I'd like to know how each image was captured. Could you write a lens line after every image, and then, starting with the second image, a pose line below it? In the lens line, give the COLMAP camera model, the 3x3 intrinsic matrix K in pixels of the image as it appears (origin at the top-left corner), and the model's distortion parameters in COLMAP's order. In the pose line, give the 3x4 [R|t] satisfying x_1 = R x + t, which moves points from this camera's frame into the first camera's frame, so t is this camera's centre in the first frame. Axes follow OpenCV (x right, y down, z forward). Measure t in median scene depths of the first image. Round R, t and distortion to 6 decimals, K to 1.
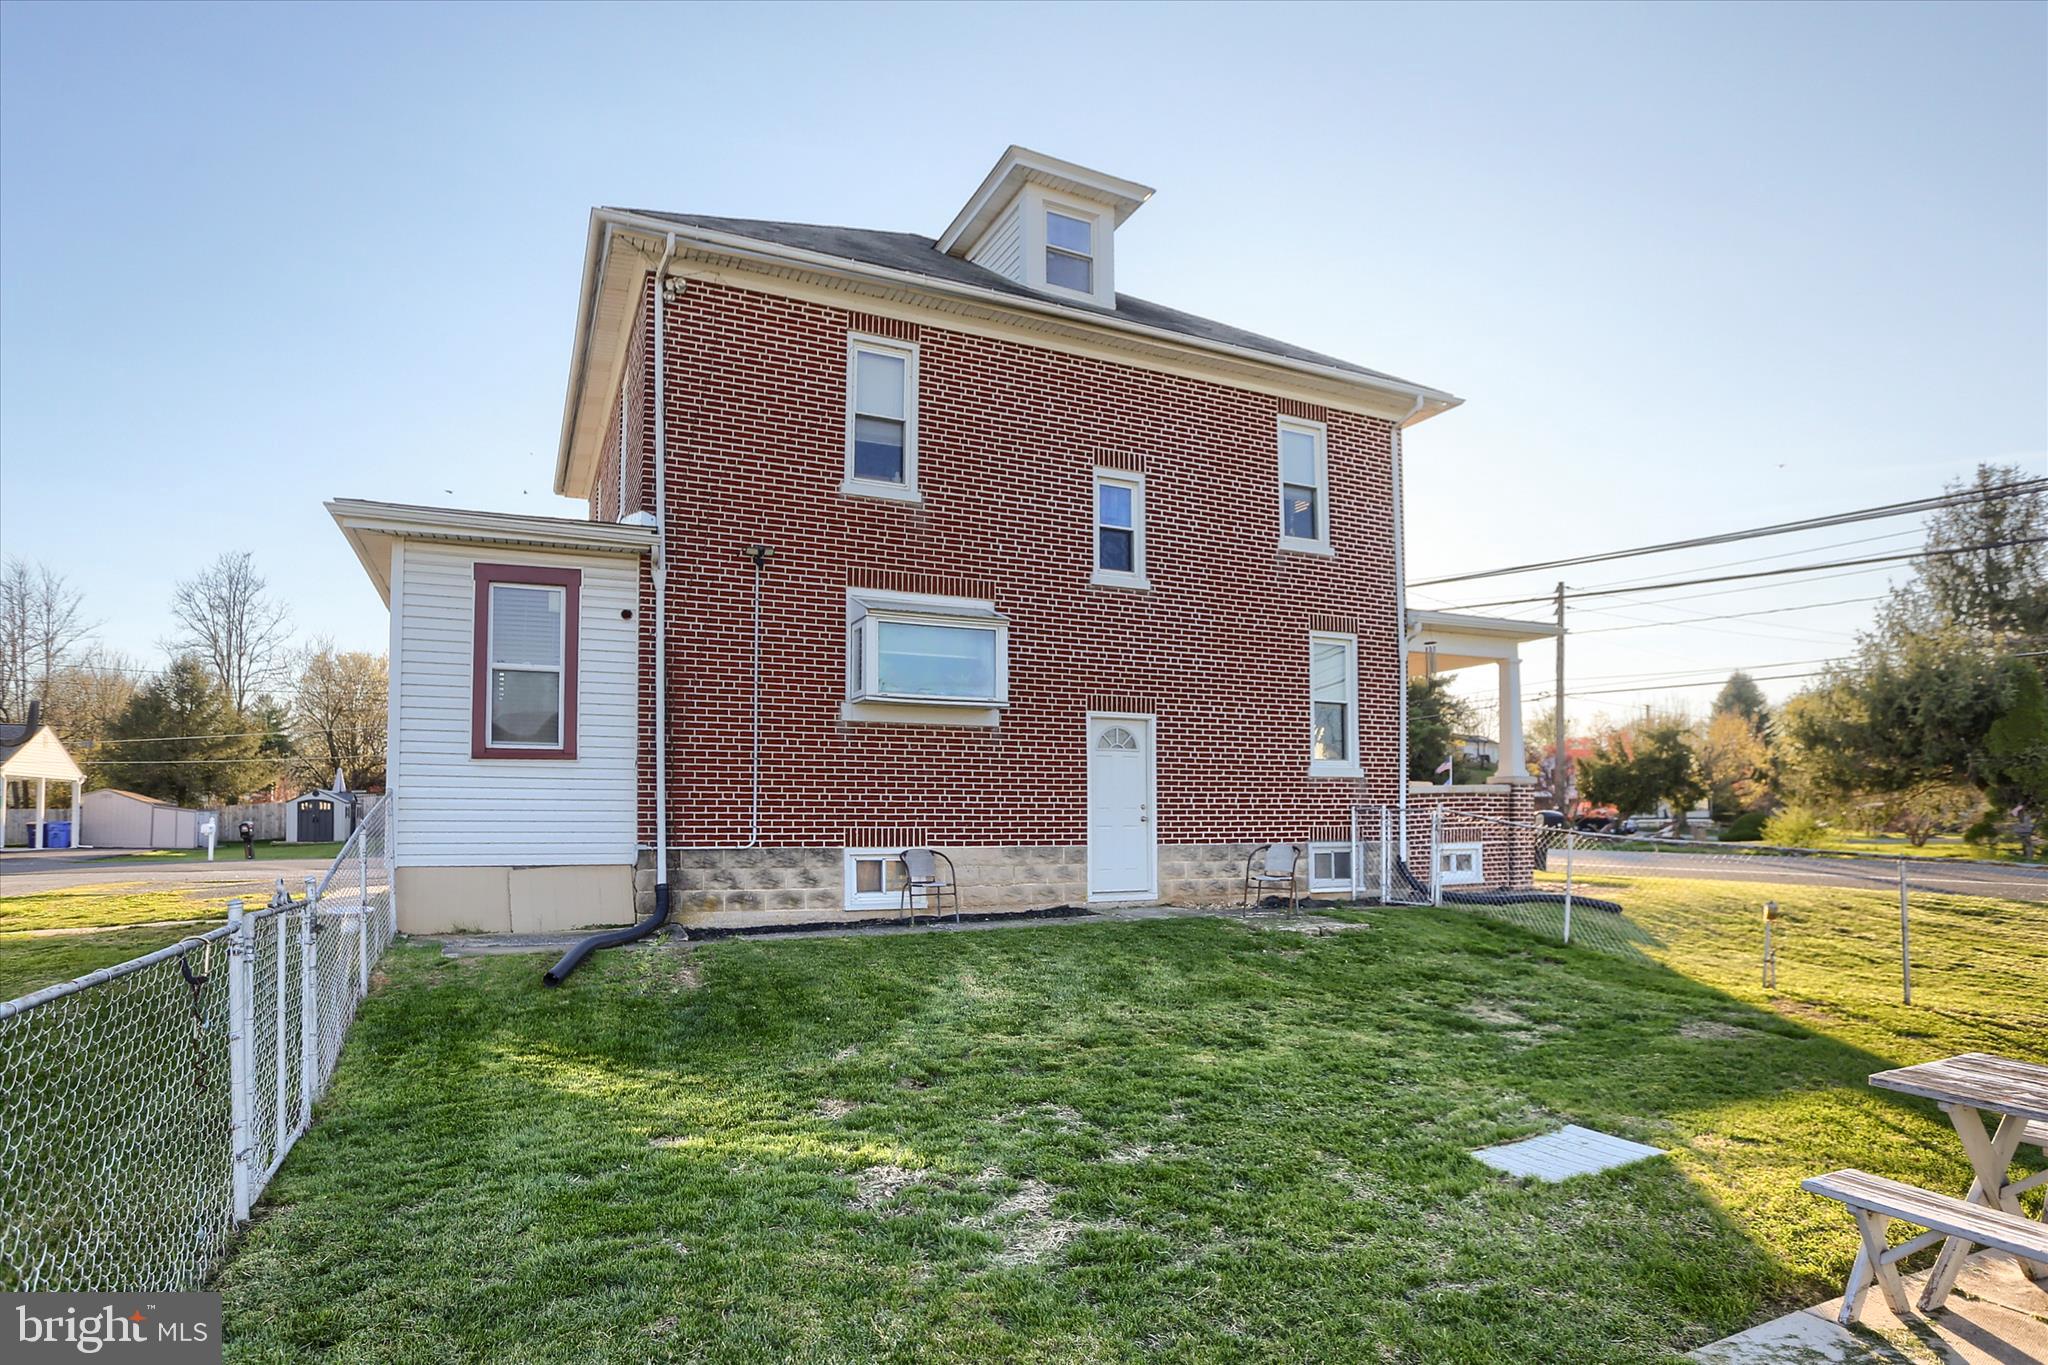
lens RADIAL K [[1048.0, 0, 983.9], [0, 1048.0, 719.3], [0, 0, 1]] dist [-0.024187, 0.000318]
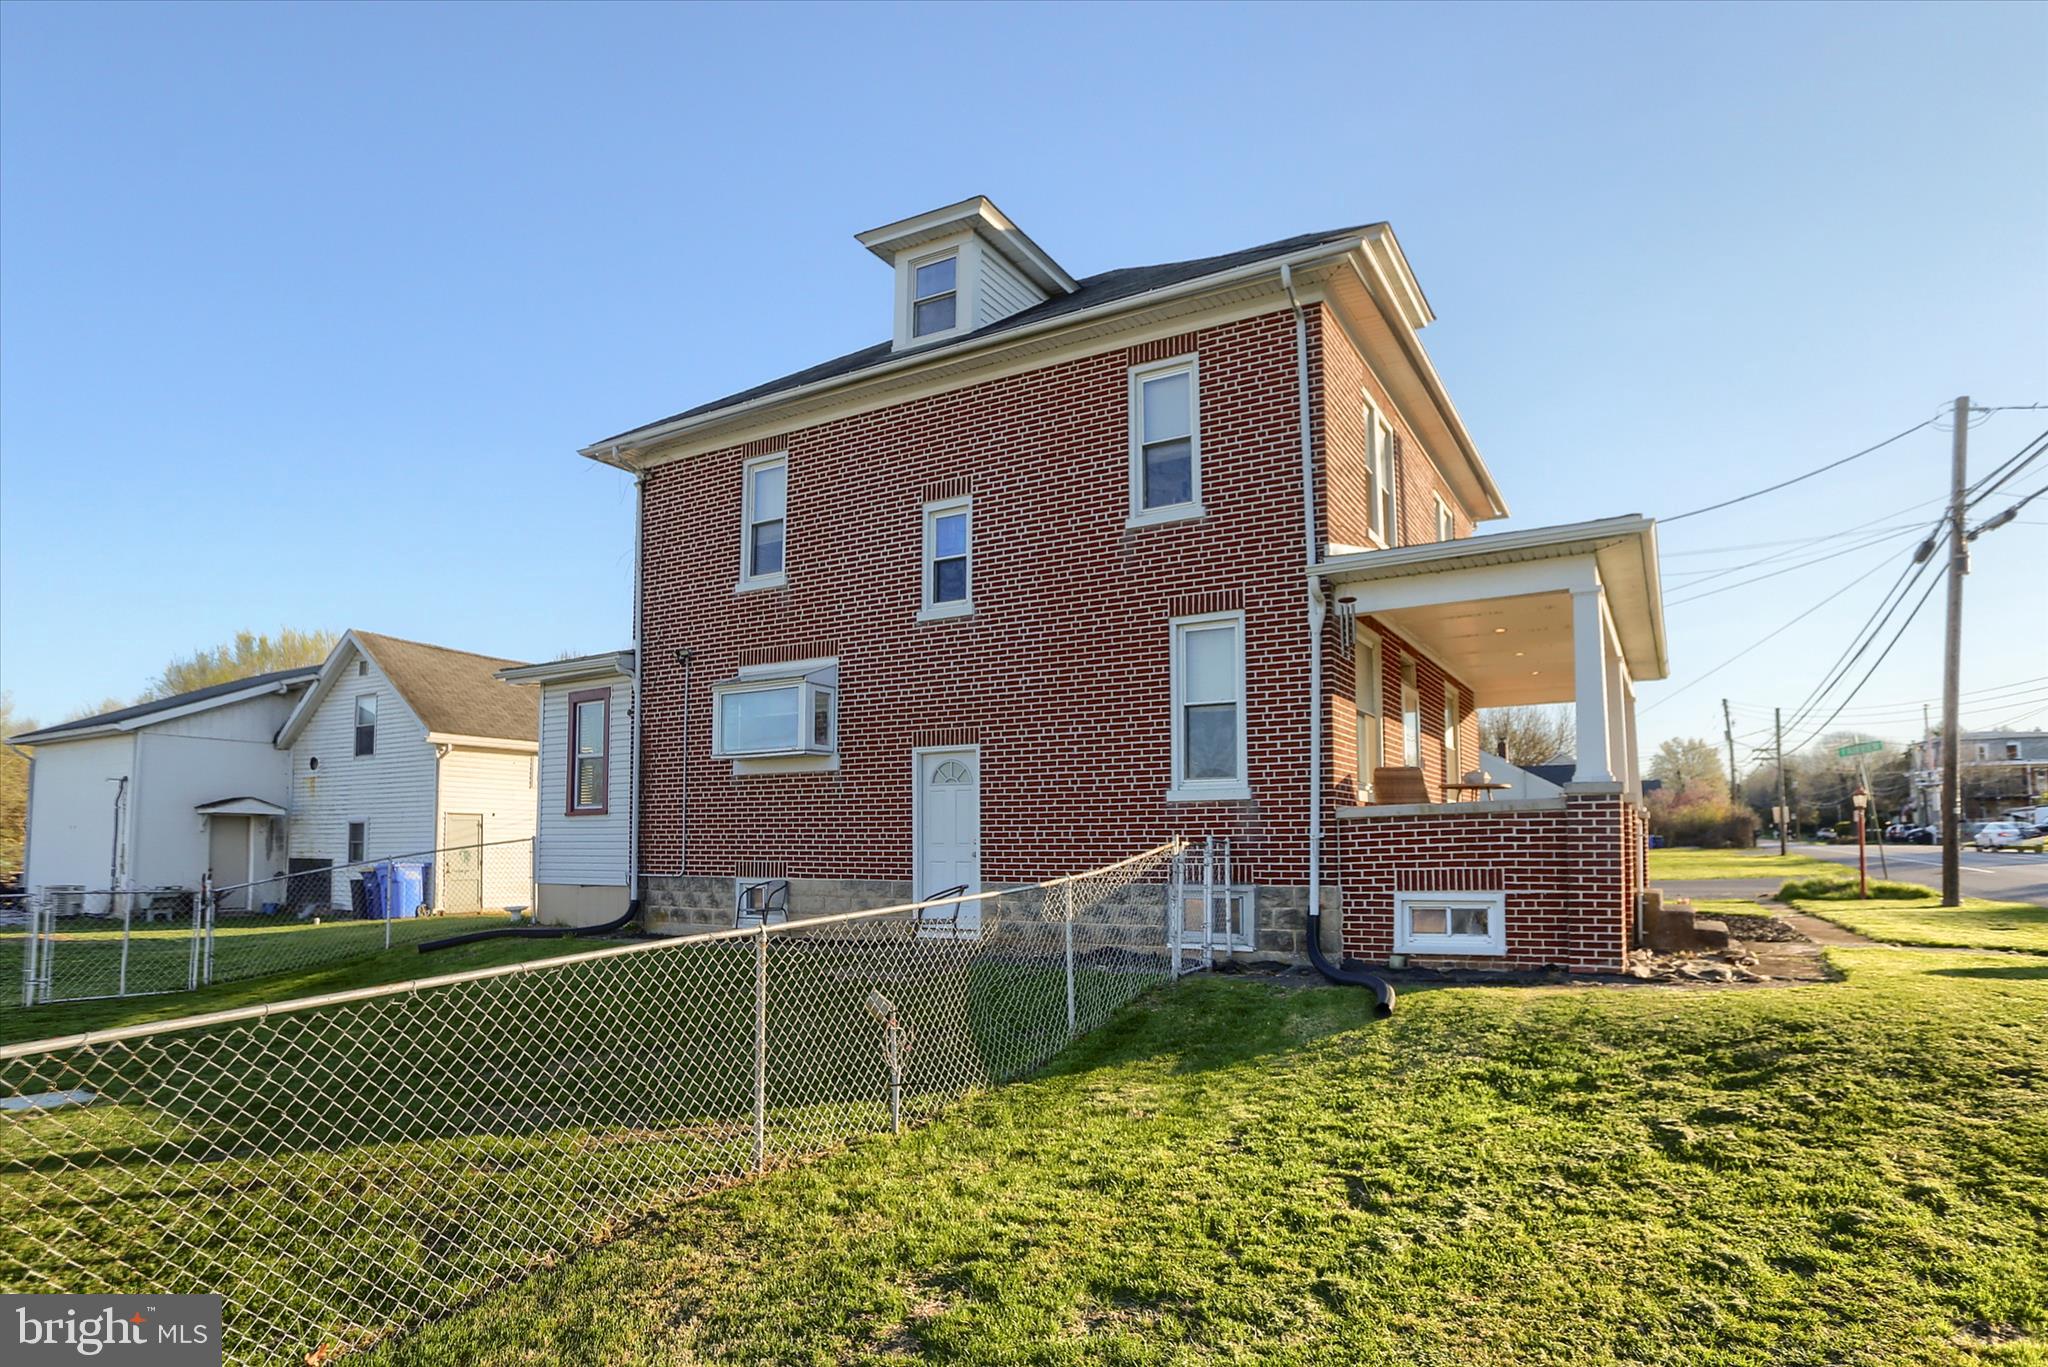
lens RADIAL K [[1167.8, 0, 1098.5], [0, 1167.8, 712.9], [0, 0, 1]] dist [-0.052882, -0.000413]
pose [[0.588877, -0.098058, -0.802252, 1.125115], [0.077836, 0.994880, -0.064469, 0.045654], [0.804466, -0.024480, 0.593494, 0.481851]]
